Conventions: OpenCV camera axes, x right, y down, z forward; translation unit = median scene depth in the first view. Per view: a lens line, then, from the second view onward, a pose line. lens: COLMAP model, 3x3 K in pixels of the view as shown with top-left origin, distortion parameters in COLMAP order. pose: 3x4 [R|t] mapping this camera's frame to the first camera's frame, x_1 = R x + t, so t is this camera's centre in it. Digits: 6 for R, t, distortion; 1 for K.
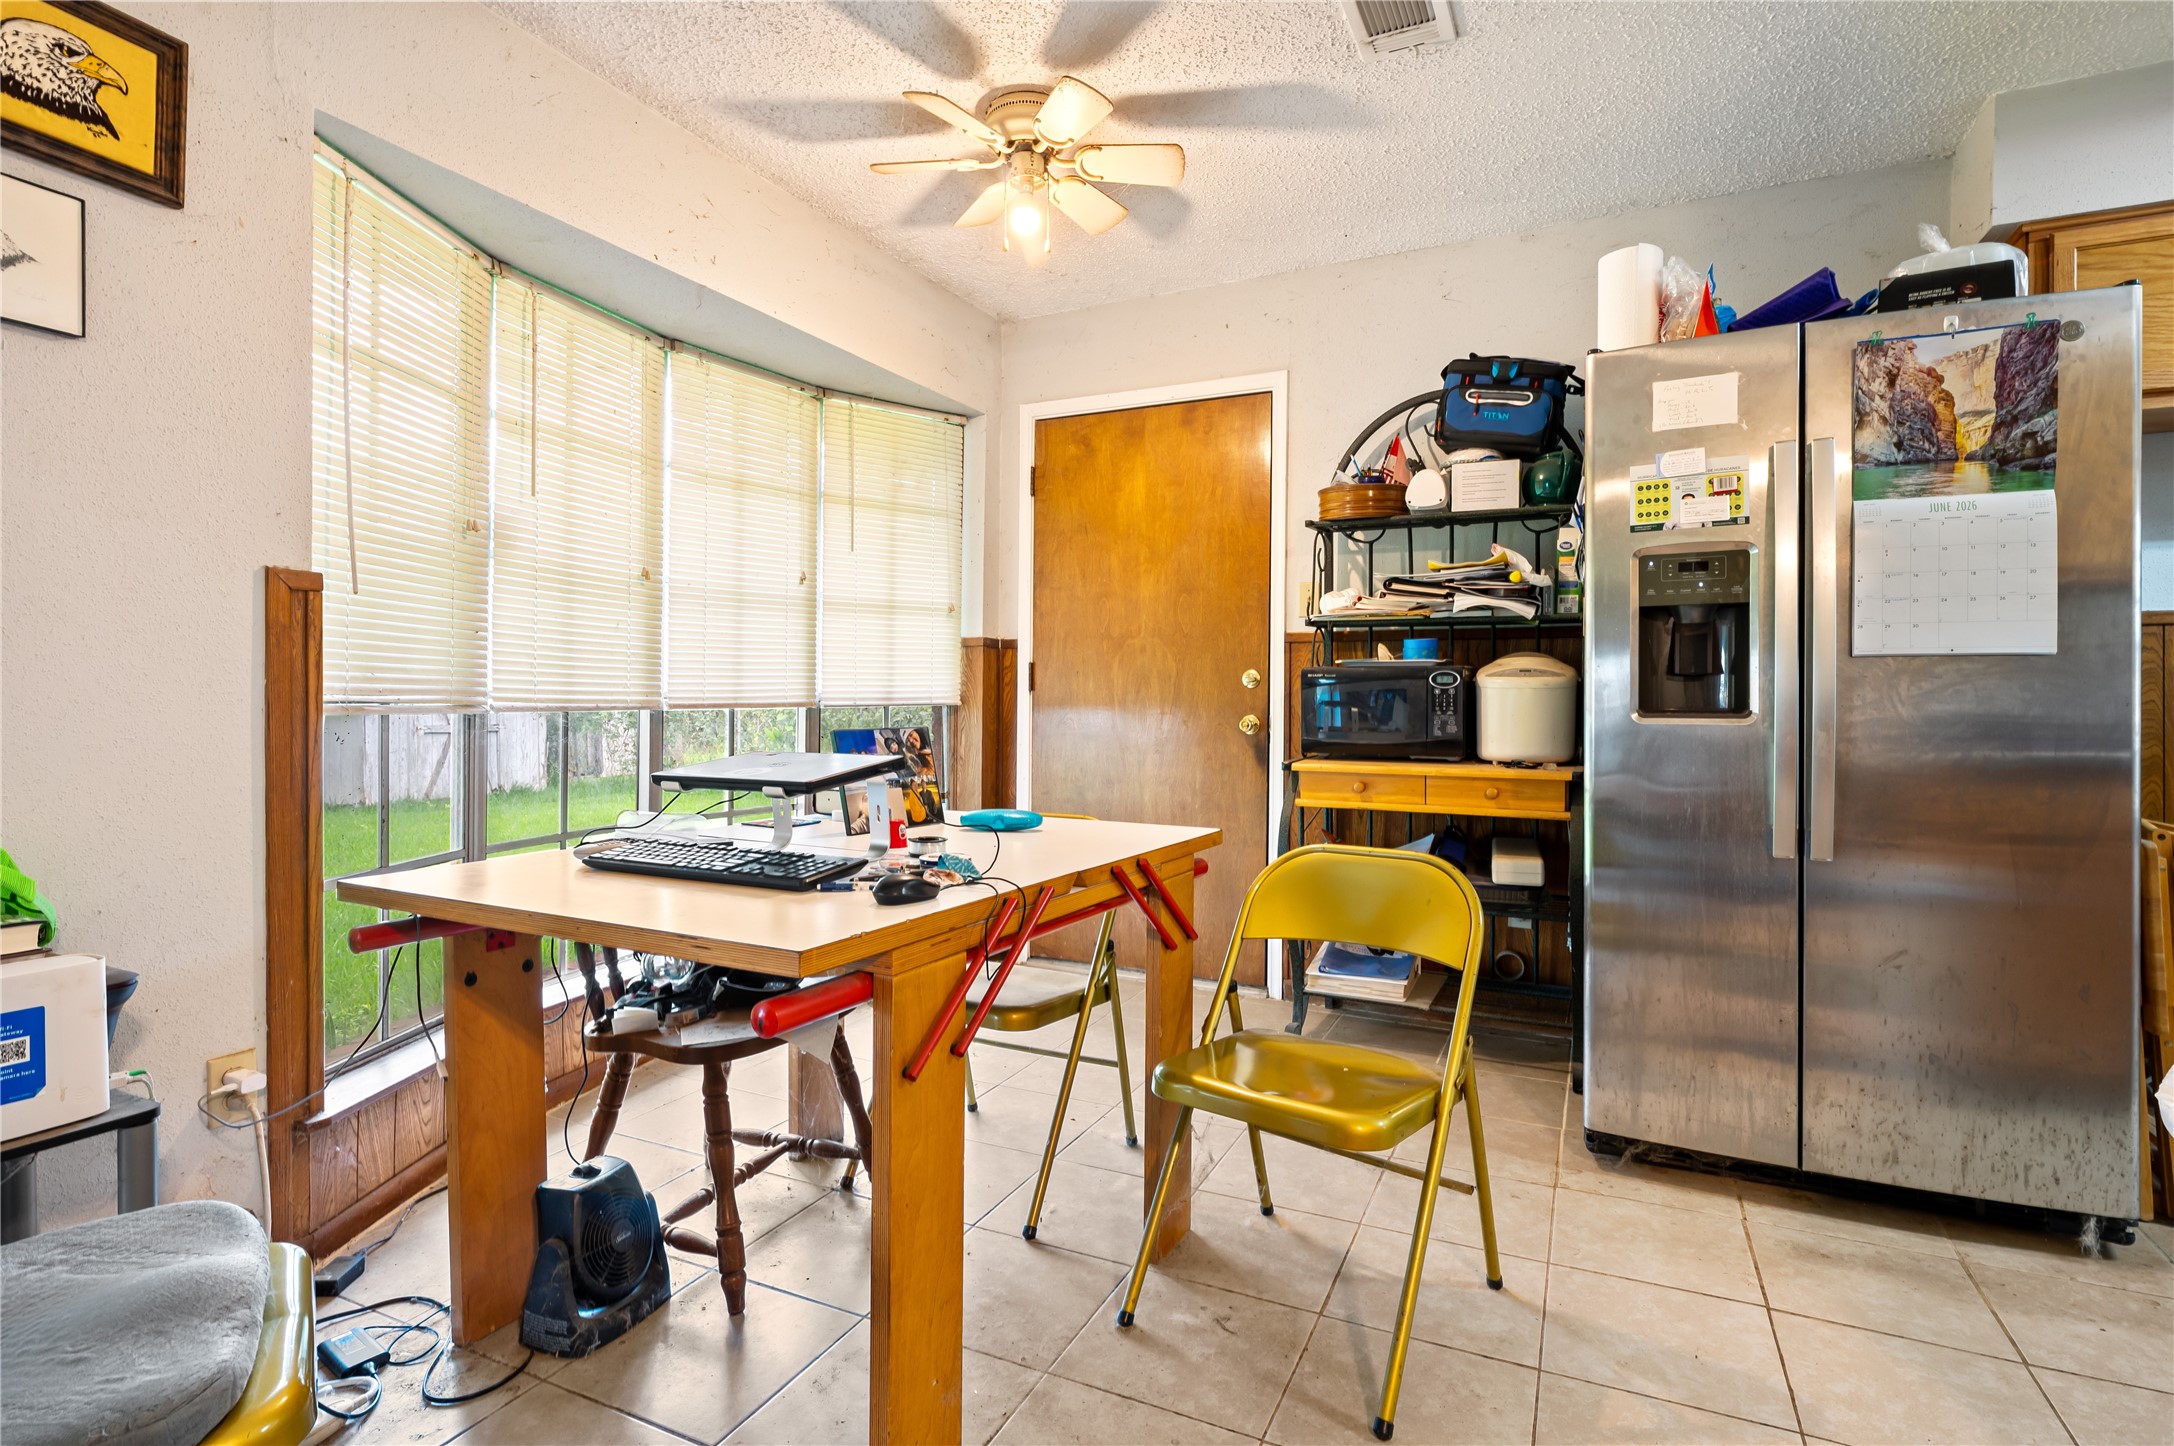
lens RADIAL K [[1065.2, 0, 1092.3], [0, 1065.2, 703.2], [0, 0, 1]] dist [-0.000063, 0.000061]
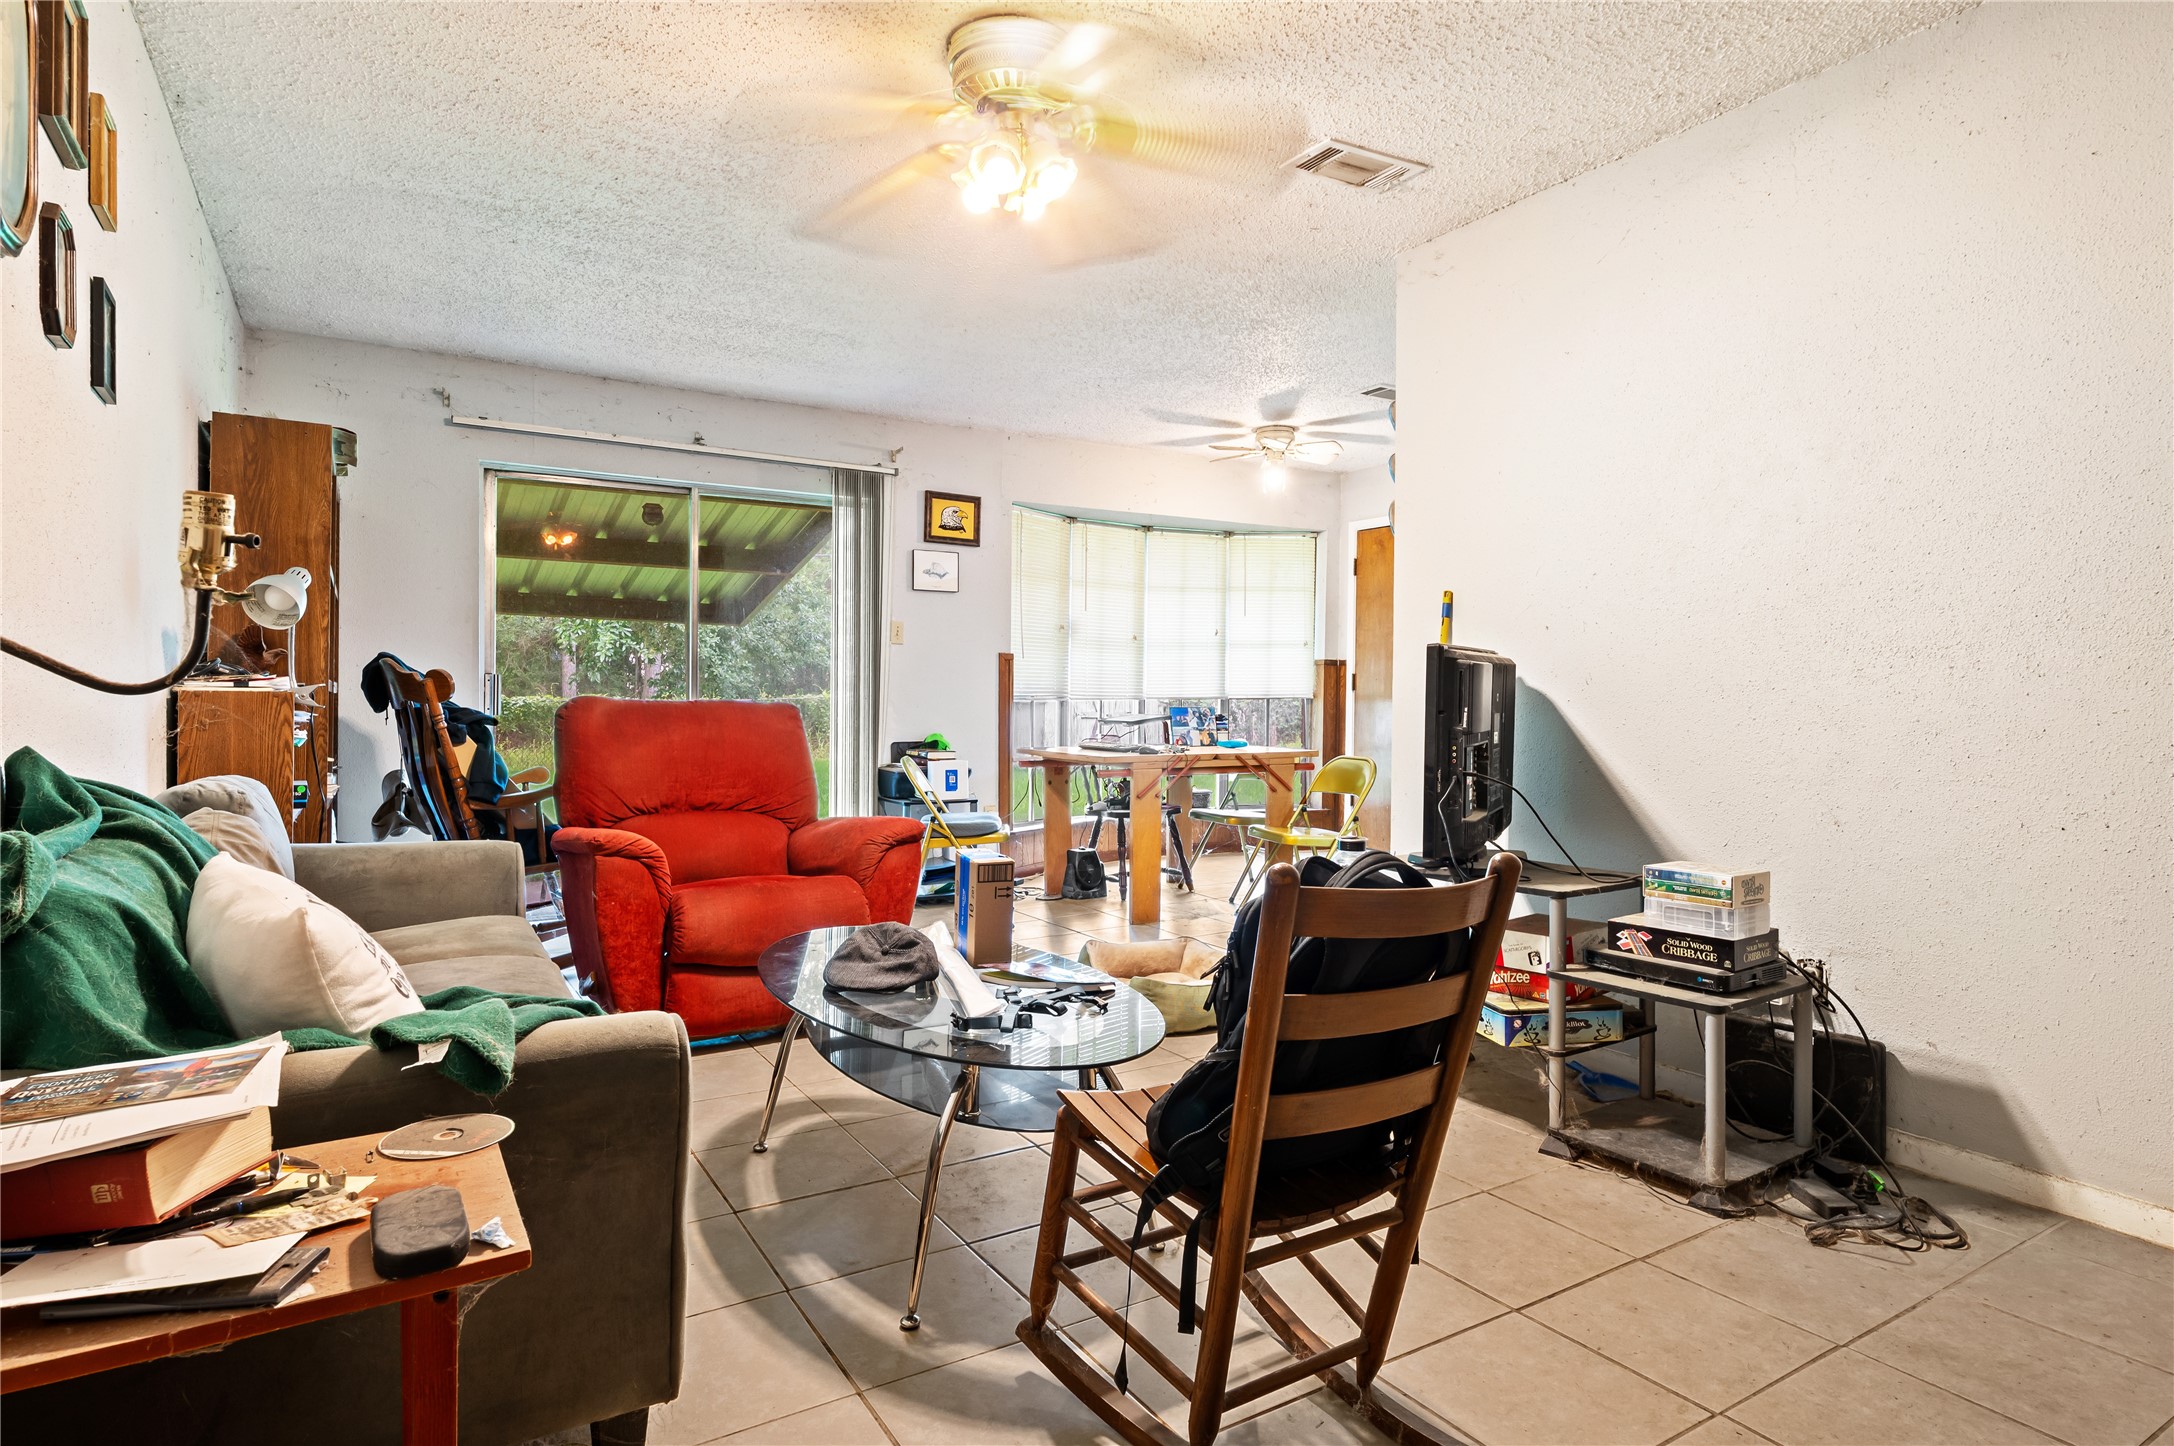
lens RADIAL K [[1166.5, 0, 1076.5], [0, 1166.5, 724.0], [0, 0, 1]] dist [-0.002585, -0.000426]
pose [[0.835662, 0.018310, -0.548939, 0.954094], [-0.005482, 0.999672, 0.024999, -0.003152], [0.549217, -0.017881, 0.835488, -1.279218]]
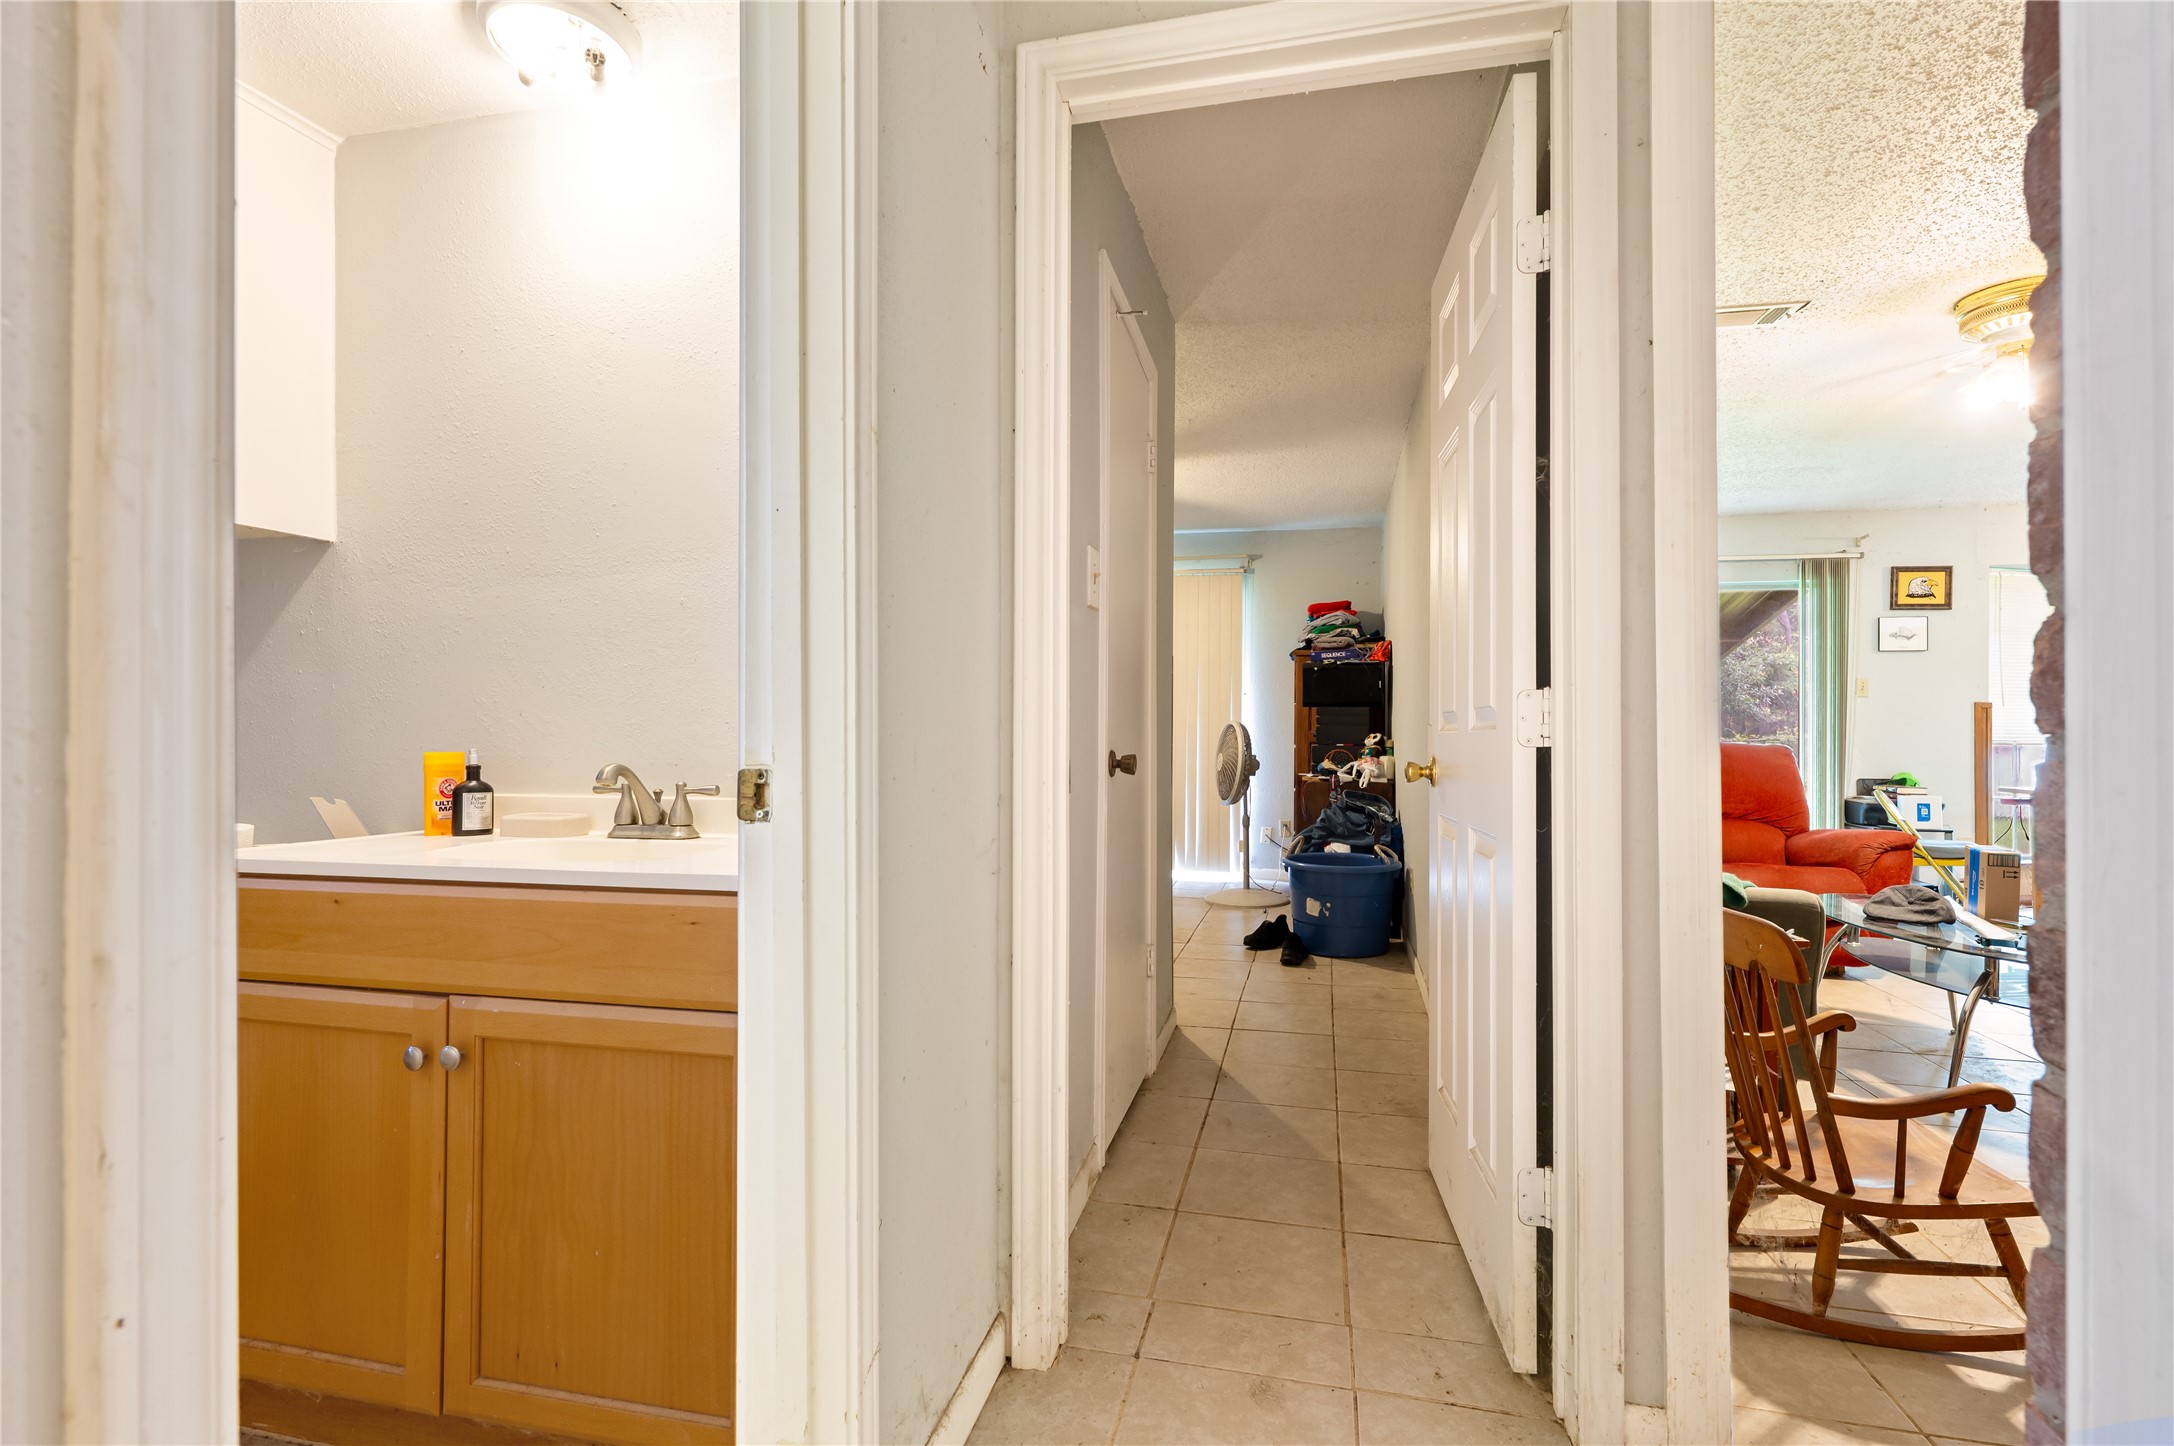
lens RADIAL K [[997.1, 0, 1087.0], [0, 997.1, 723.0], [0, 0, 1]] dist [0.001885, 0.000018]
pose [[0.212658, -0.007577, -0.977097, 1.325064], [-0.007076, 0.999932, -0.009294, -0.004732], [0.977101, 0.008890, 0.212590, -1.865035]]
